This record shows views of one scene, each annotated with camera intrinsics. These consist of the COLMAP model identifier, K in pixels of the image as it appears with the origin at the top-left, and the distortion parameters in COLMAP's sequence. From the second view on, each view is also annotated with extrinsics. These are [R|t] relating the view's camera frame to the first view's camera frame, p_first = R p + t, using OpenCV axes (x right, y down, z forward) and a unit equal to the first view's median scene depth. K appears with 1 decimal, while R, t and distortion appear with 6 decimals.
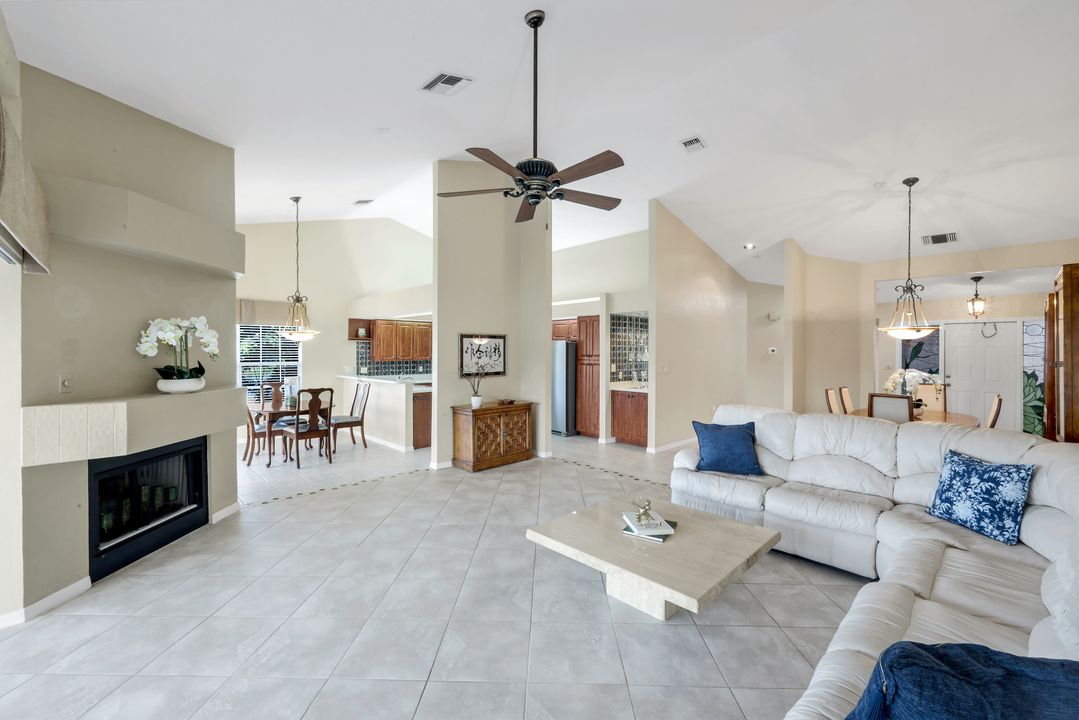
lens RADIAL K [[440.3, 0, 533.0], [0, 440.3, 357.5], [0, 0, 1]] dist [-0.000260, 0.000743]
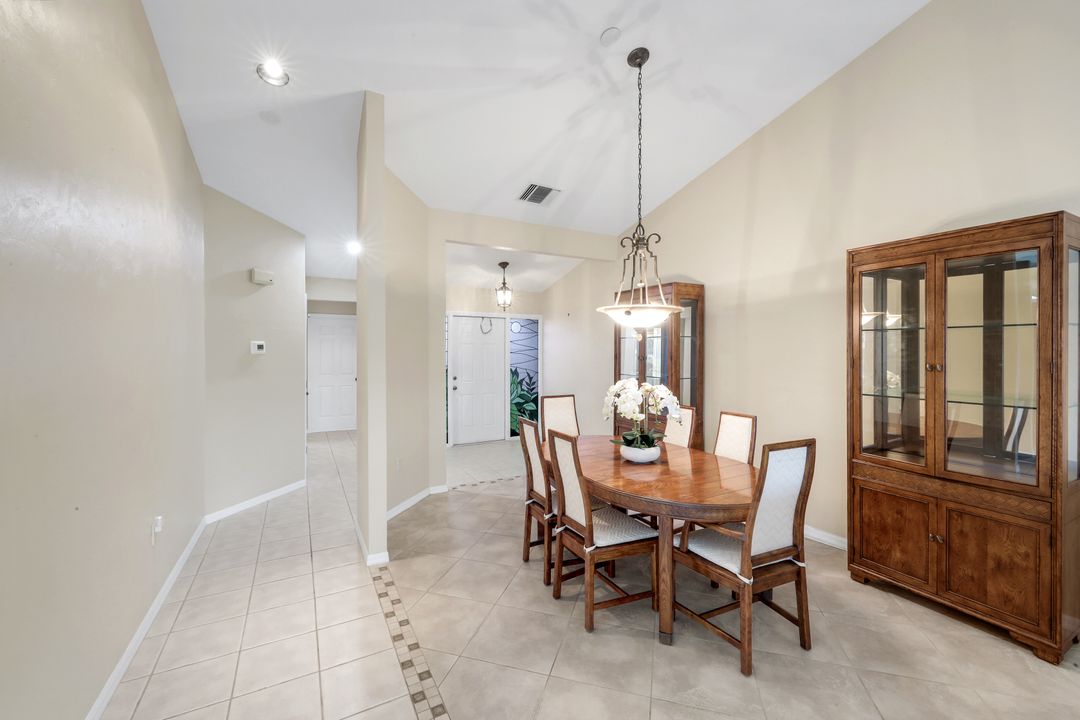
lens RADIAL K [[440.7, 0, 541.3], [0, 440.7, 354.2], [0, 0, 1]] dist [-0.000260, 0.000743]
pose [[0.245736, -0.011298, 0.969271, 0.194659], [0.012370, 0.999887, 0.008519, -0.010147], [-0.969258, 0.009896, 0.245848, 0.764097]]
